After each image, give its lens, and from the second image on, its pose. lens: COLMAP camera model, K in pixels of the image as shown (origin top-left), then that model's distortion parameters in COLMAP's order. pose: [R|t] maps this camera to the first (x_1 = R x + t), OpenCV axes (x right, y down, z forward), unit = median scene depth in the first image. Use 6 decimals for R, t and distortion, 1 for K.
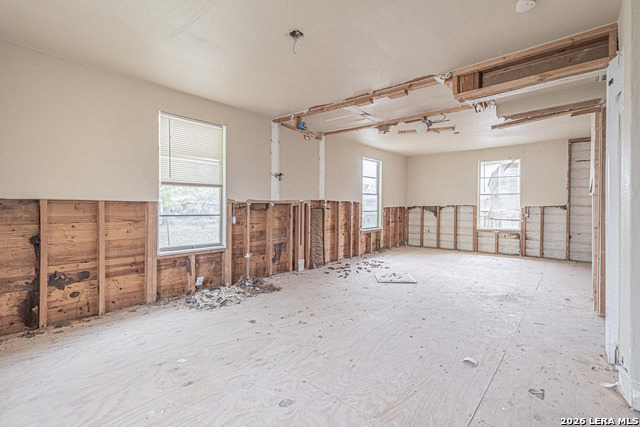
lens RADIAL K [[300.0, 0, 318.2], [0, 300.0, 208.3], [0, 0, 1]] dist [0.002201, -0.000021]
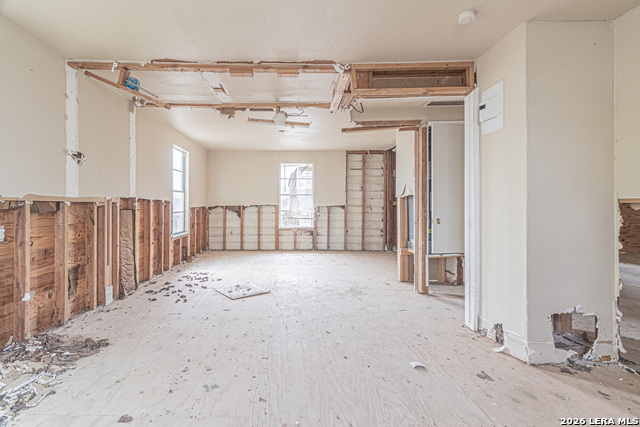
lens RADIAL K [[316.4, 0, 299.8], [0, 316.4, 212.4], [0, 0, 1]] dist [-0.000958, 0.001461]
pose [[0.762541, -0.013652, 0.646796, -0.209464], [0.004425, 0.999864, 0.015887, -0.003384], [-0.646925, -0.009253, 0.762497, 0.219379]]
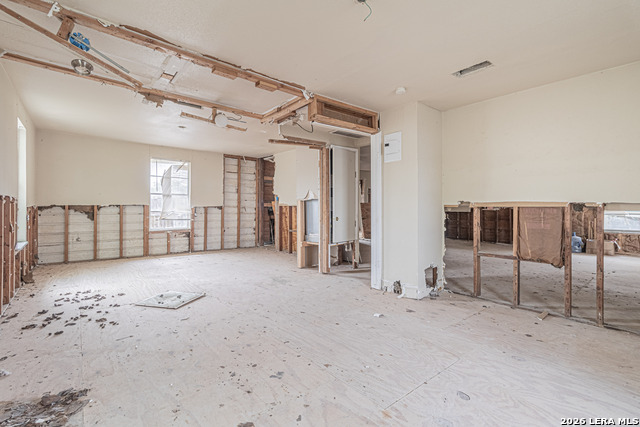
lens RADIAL K [[300.0, 0, 319.6], [0, 300.0, 214.4], [0, 0, 1]] dist [0.002201, -0.000021]
pose [[0.147533, -0.022091, 0.988810, -0.470334], [-0.001643, 0.999744, 0.022580, -0.005510], [-0.989056, -0.004956, 0.147458, 0.522357]]
